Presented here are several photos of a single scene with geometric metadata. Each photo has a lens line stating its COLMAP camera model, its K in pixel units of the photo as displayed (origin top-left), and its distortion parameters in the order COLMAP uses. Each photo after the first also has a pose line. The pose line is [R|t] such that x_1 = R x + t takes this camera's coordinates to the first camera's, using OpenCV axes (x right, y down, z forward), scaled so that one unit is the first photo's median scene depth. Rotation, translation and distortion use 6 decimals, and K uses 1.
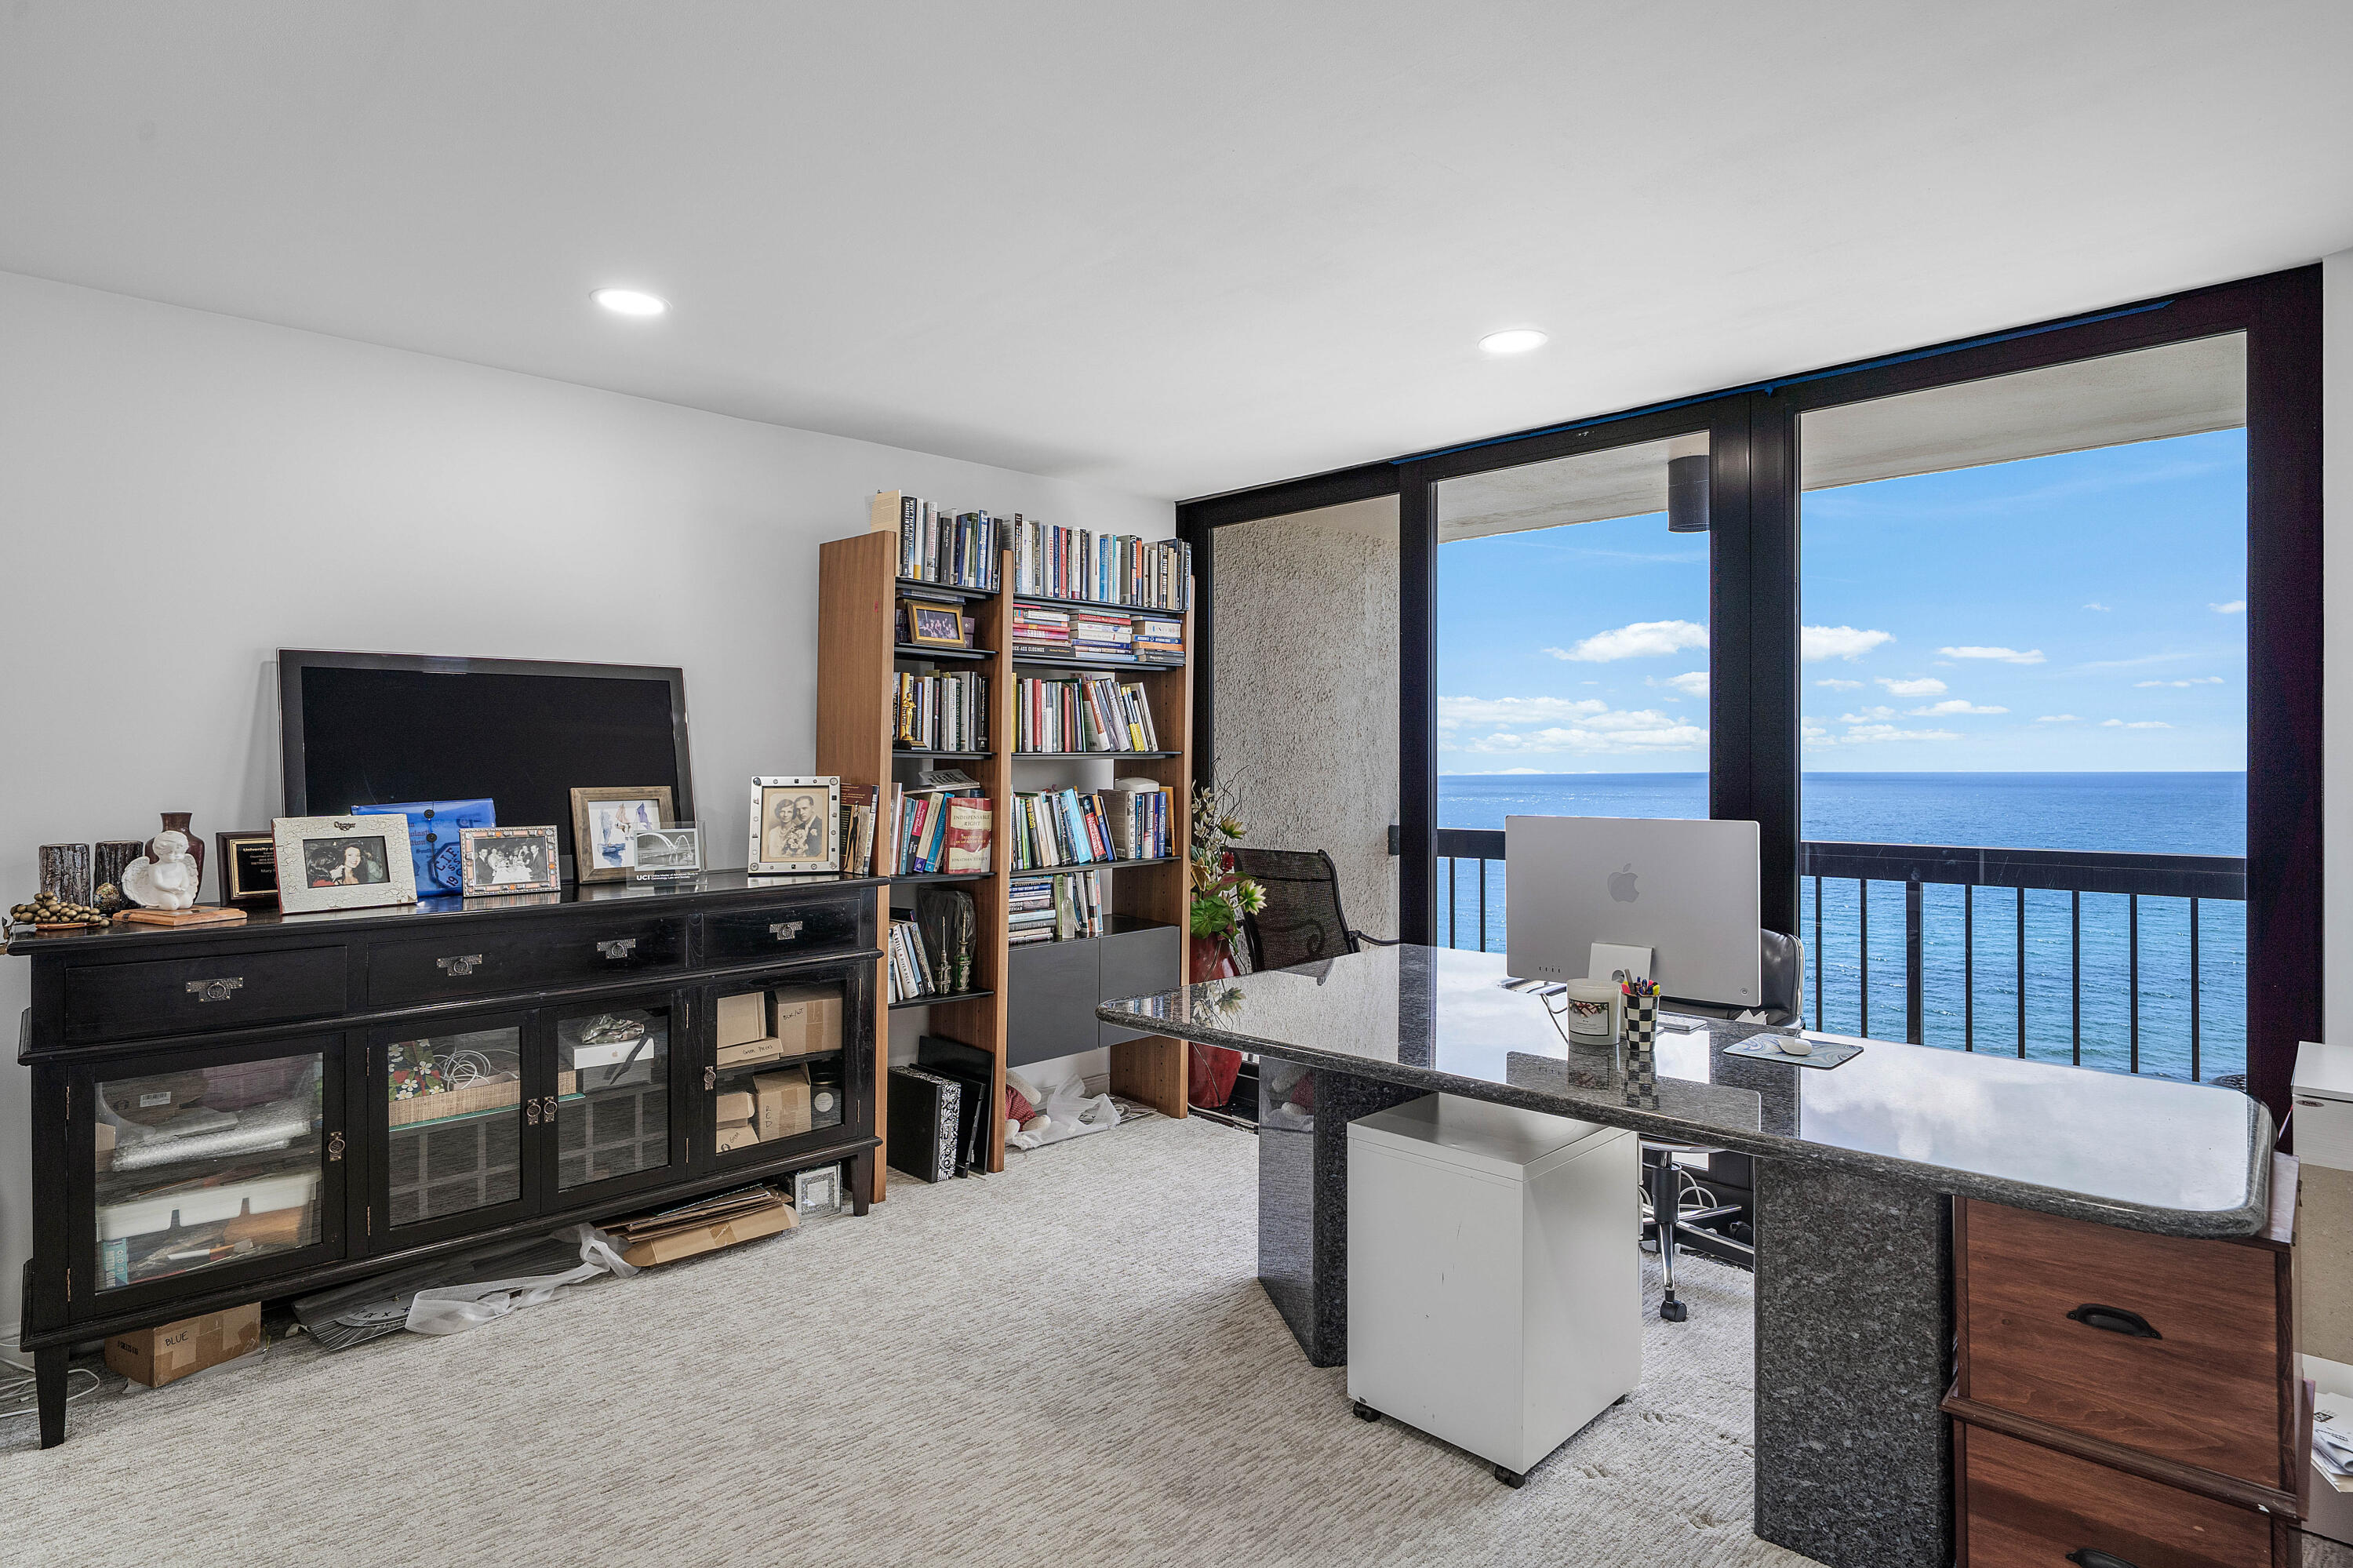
lens RADIAL K [[1224.5, 0, 1155.7], [0, 1224.5, 773.1], [0, 0, 1]] dist [0.001941, 0.000893]
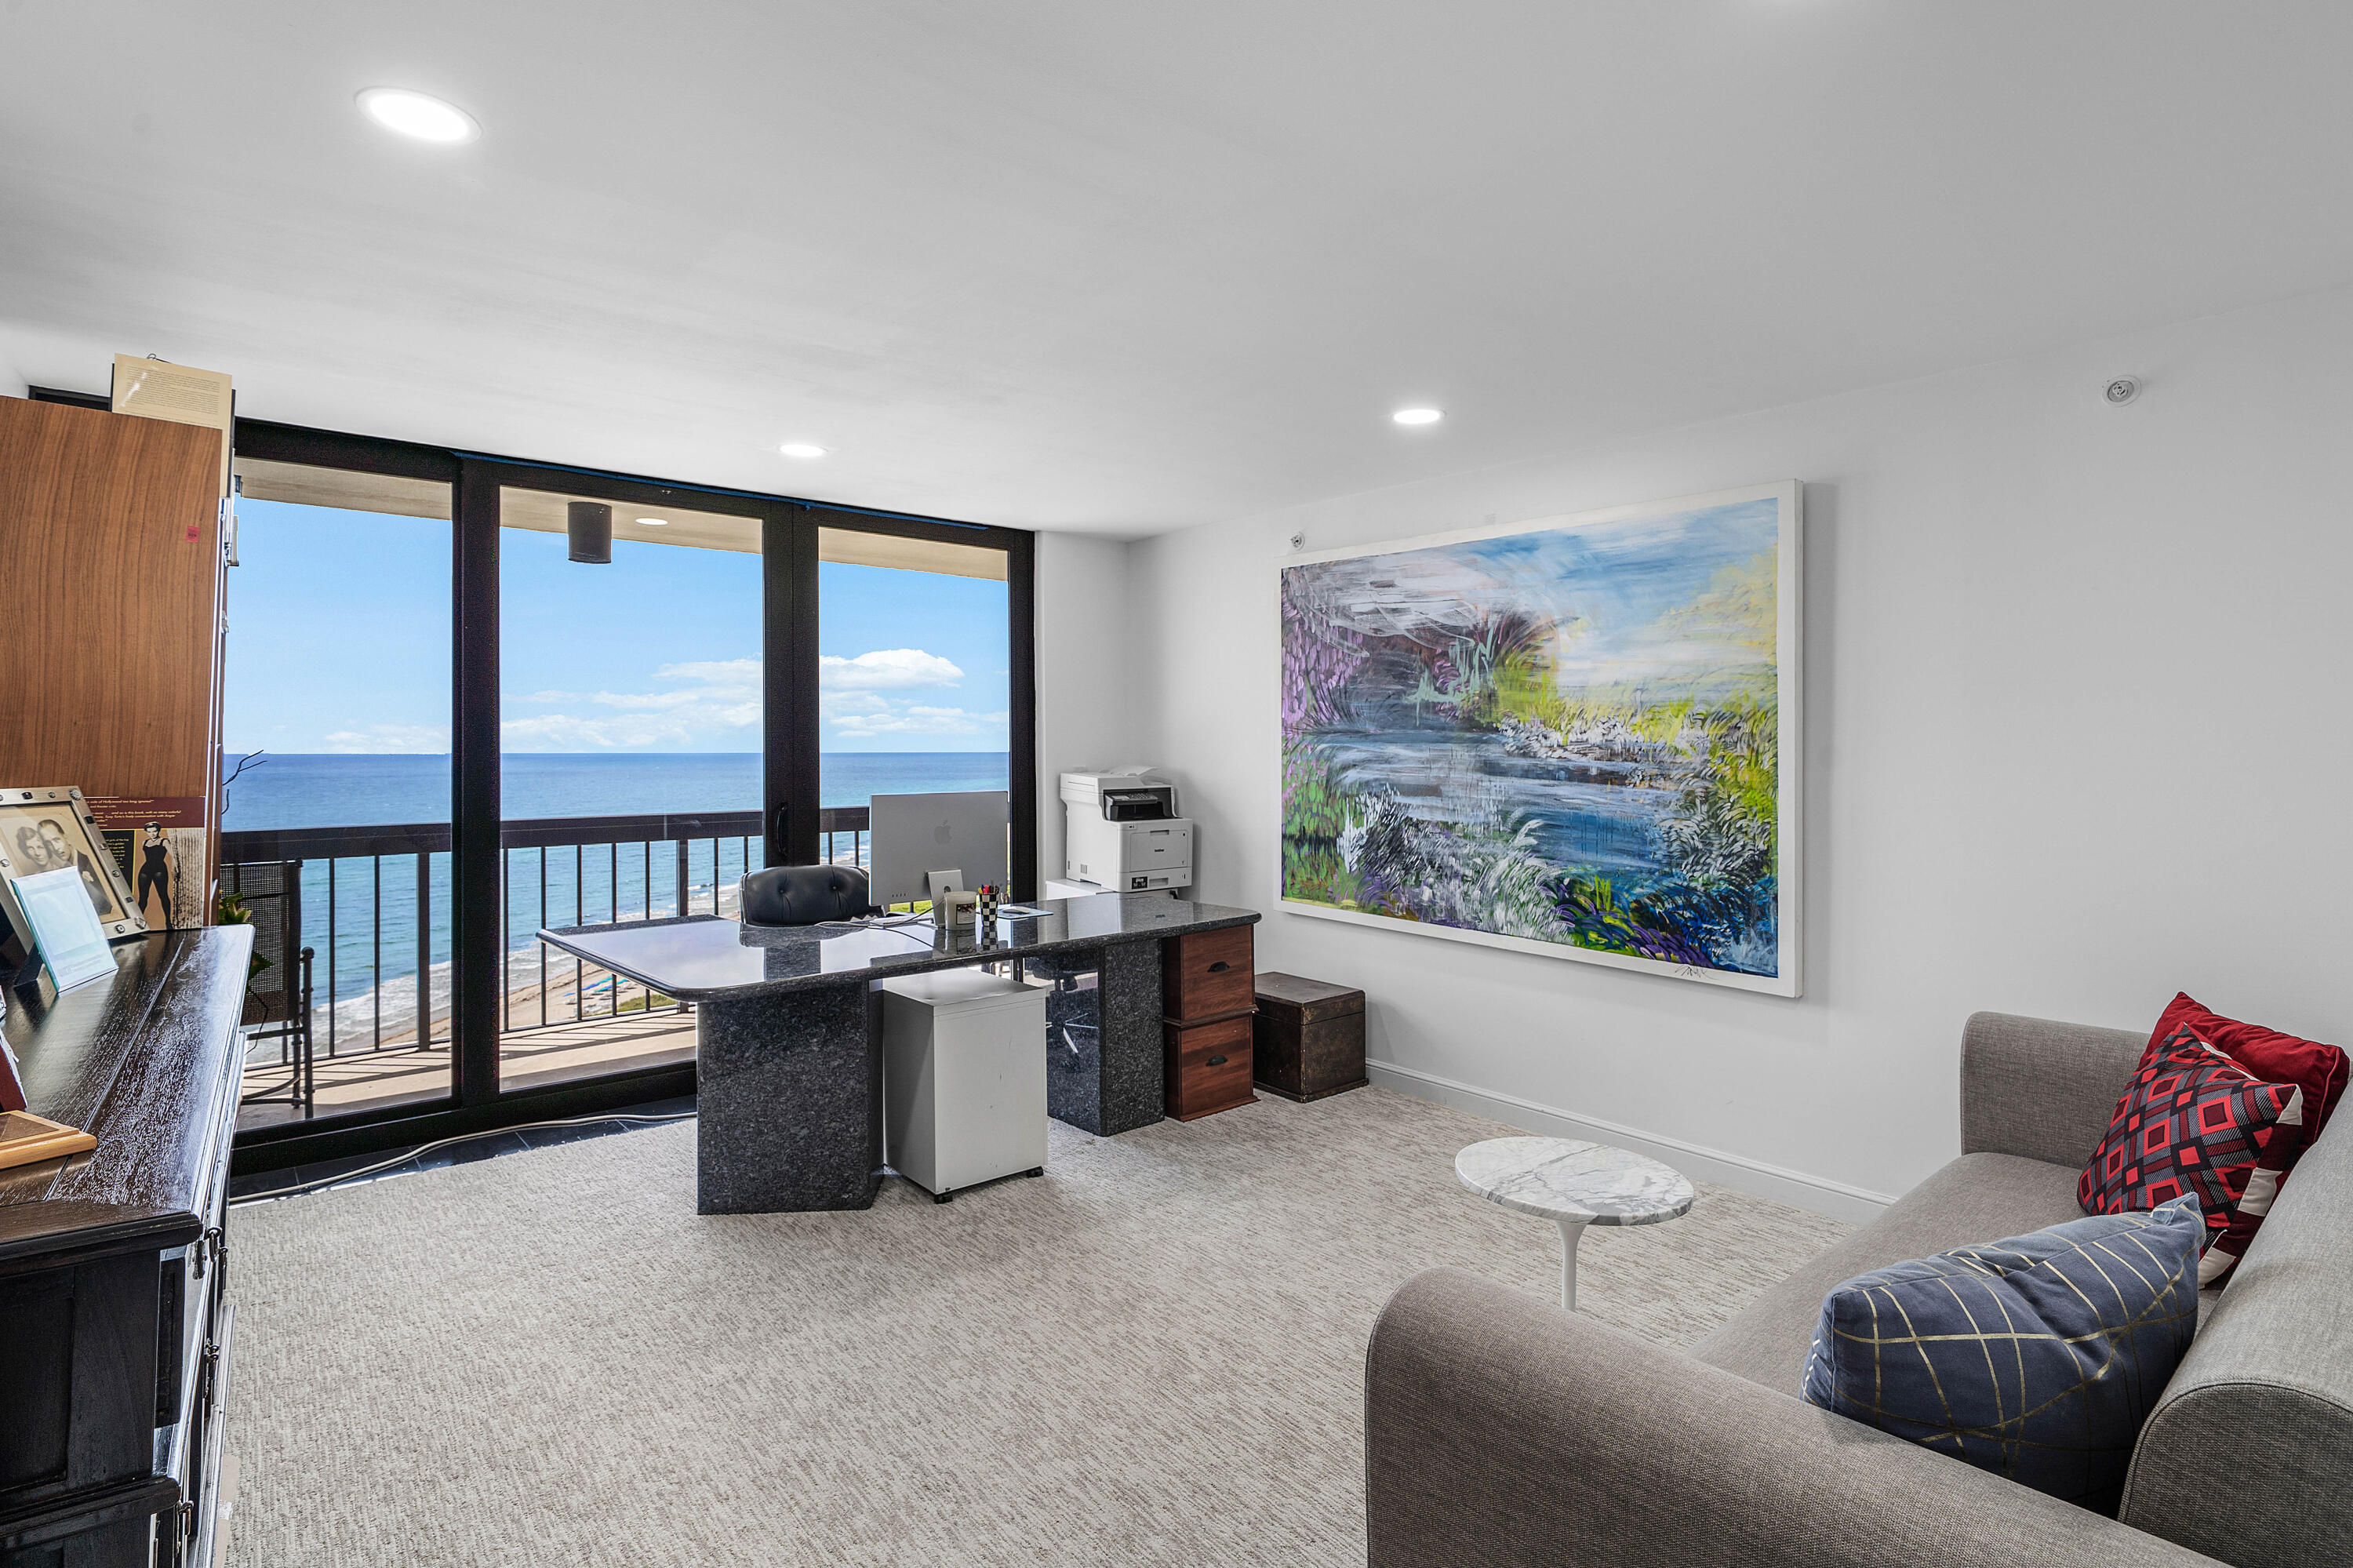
lens RADIAL K [[1154.8, 0, 1200.7], [0, 1154.8, 764.2], [0, 0, 1]] dist [0.004641, -0.001243]
pose [[0.082135, -0.013669, 0.996527, -0.815739], [0.001579, 0.999906, 0.013585, -0.017153], [-0.996620, 0.000458, 0.082149, 0.390446]]
